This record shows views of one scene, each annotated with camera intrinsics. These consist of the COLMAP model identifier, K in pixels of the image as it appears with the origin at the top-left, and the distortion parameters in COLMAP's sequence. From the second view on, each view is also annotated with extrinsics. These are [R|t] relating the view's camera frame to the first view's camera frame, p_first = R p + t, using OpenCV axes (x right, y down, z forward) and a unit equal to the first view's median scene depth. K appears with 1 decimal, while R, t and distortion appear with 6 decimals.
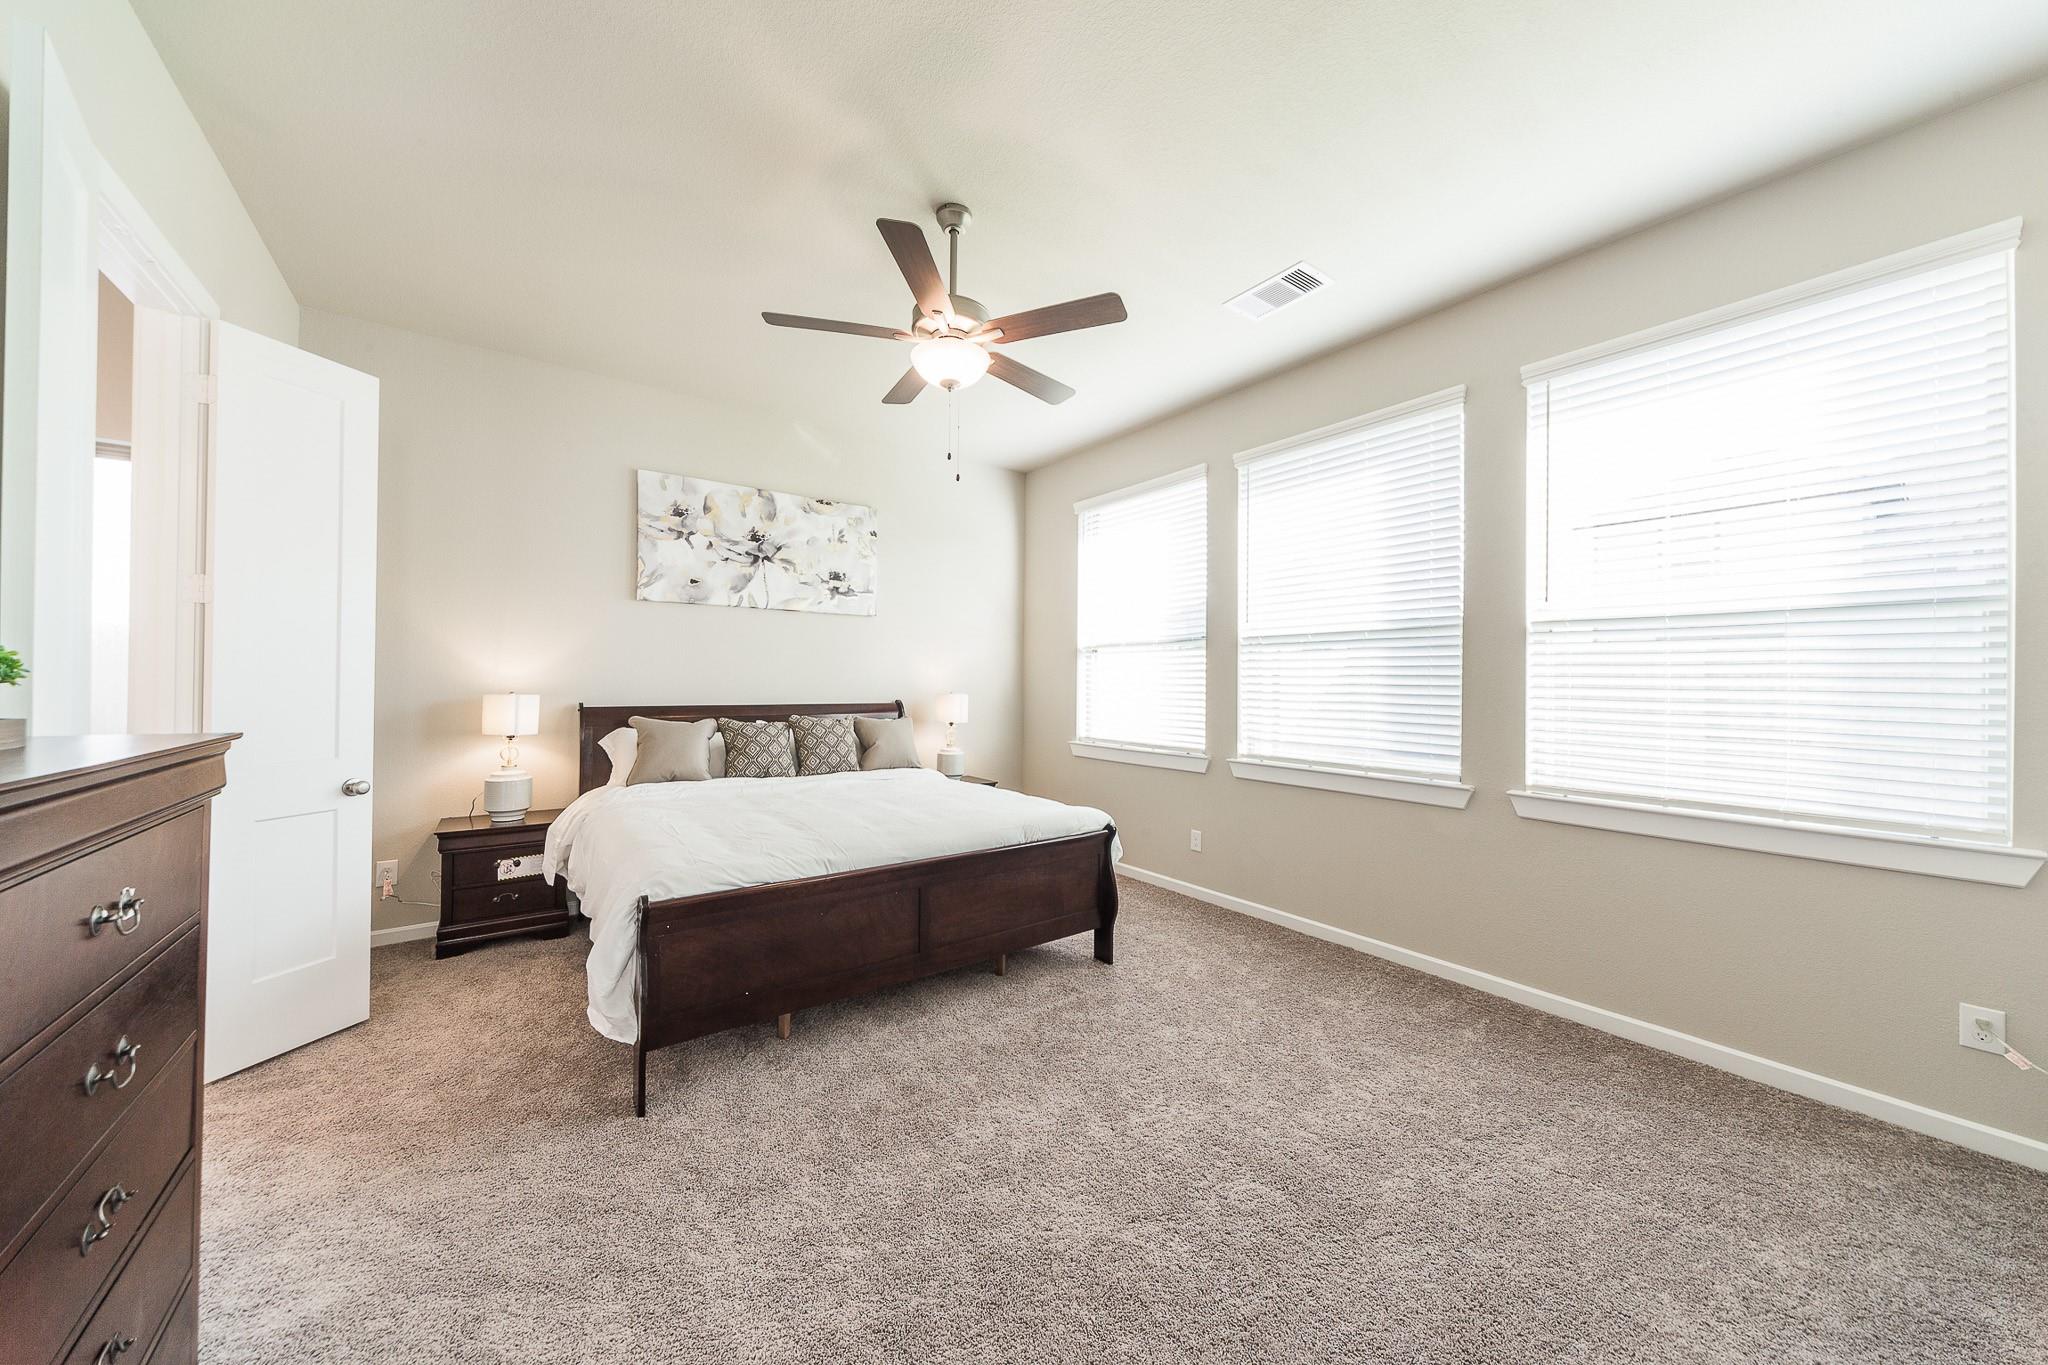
lens RADIAL K [[700.5, 0, 1013.4], [0, 700.5, 680.2], [0, 0, 1]] dist [-0.001821, 0.000030]
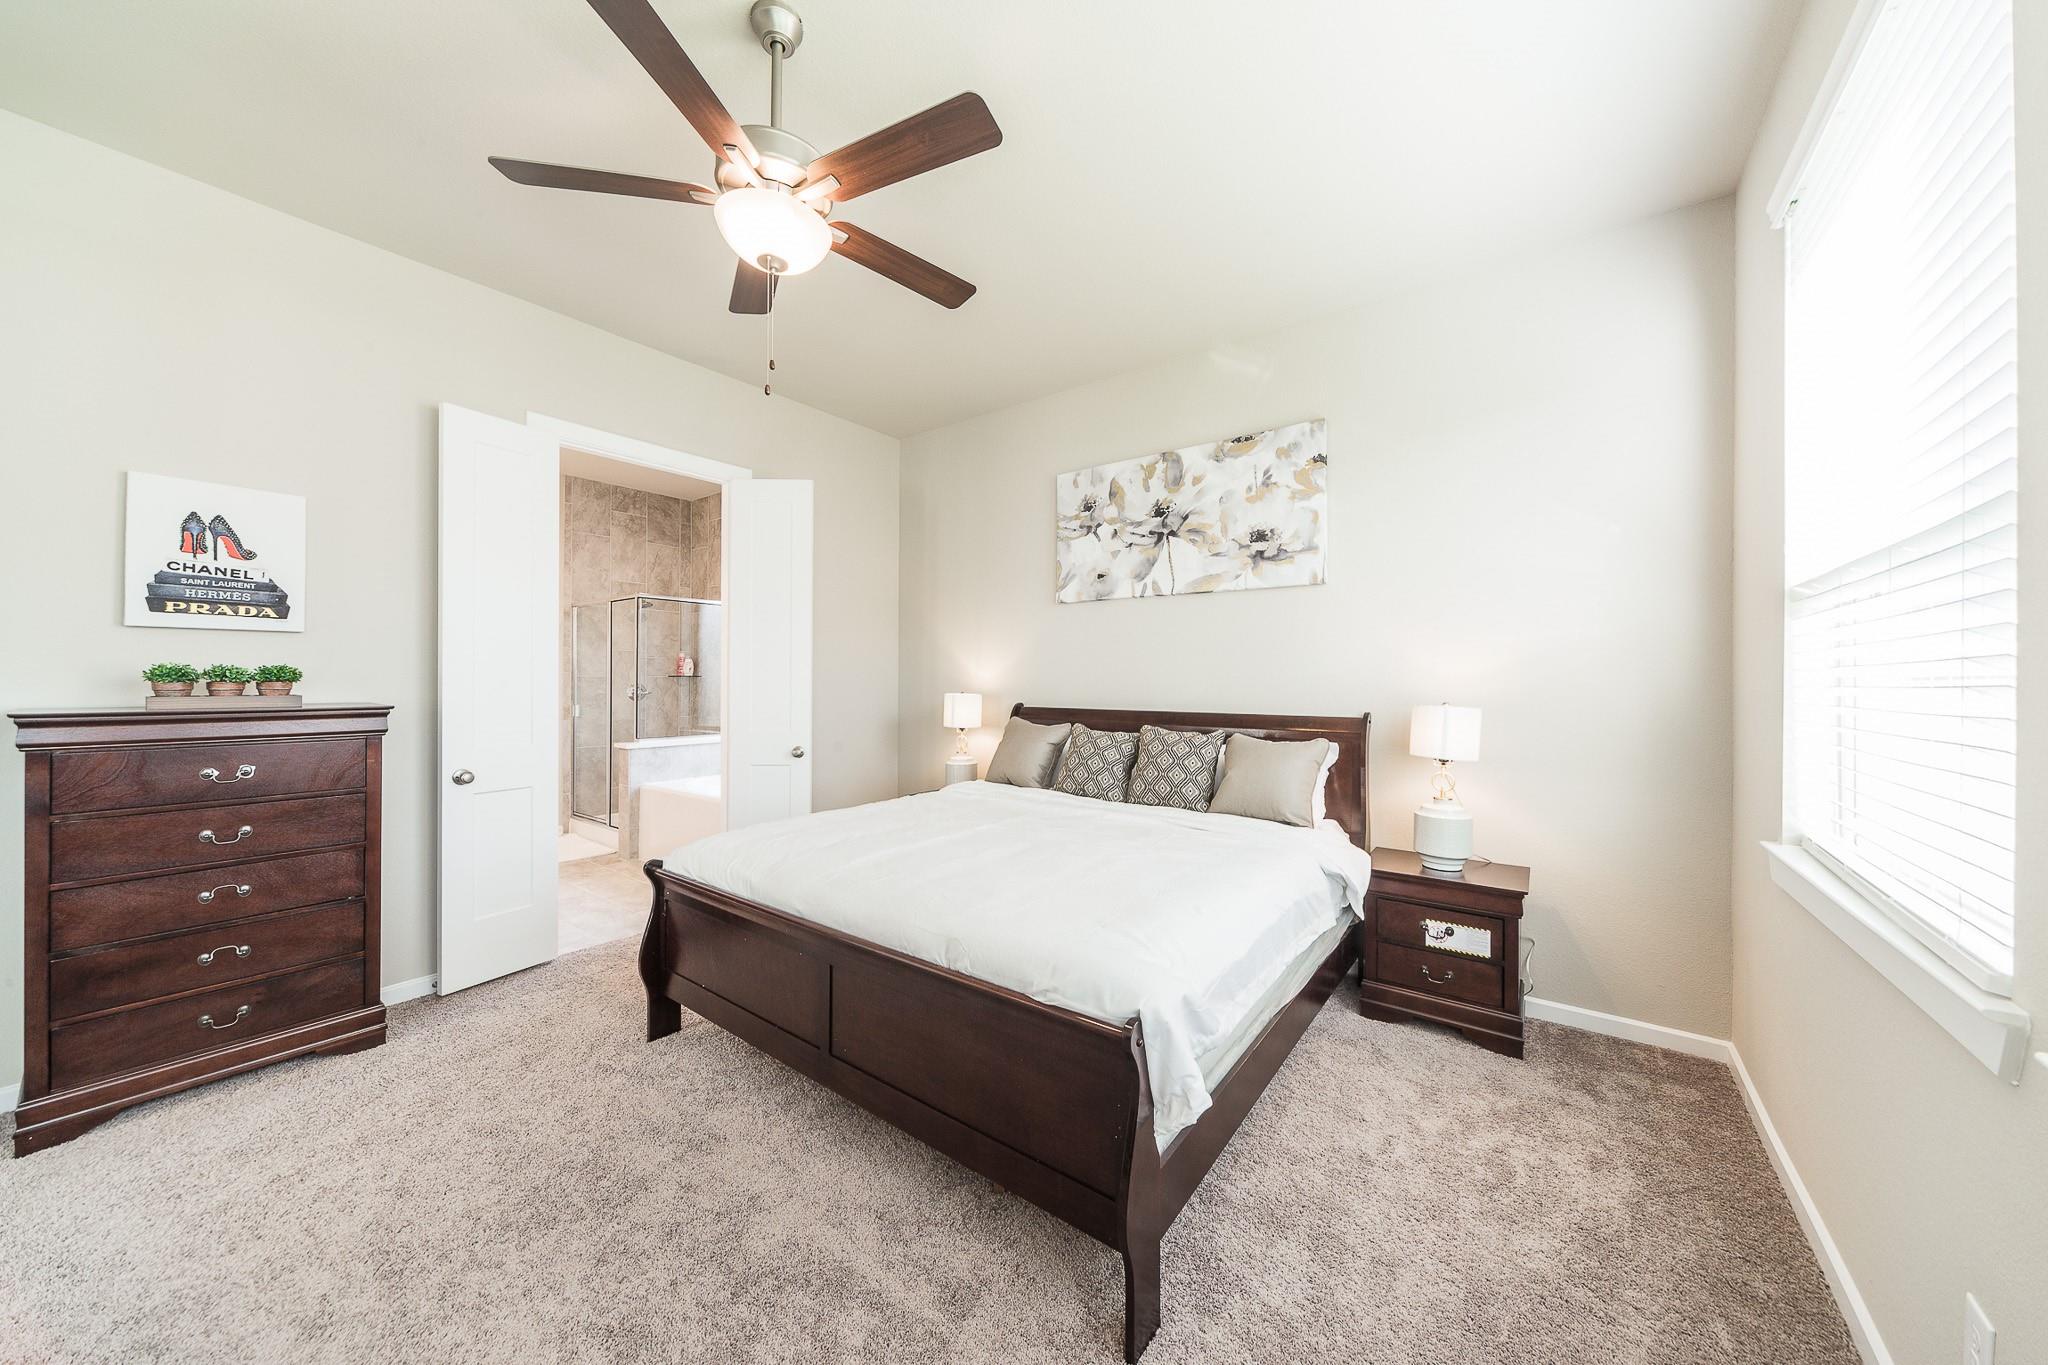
lens RADIAL K [[700.5, 0, 1017.9], [0, 700.5, 674.2], [0, 0, 1]] dist [-0.001821, 0.000030]
pose [[0.286064, -0.017878, -0.958044, 0.387463], [-0.001439, 0.999817, -0.019088, 0.006946], [0.958210, 0.006839, 0.285986, 0.606694]]
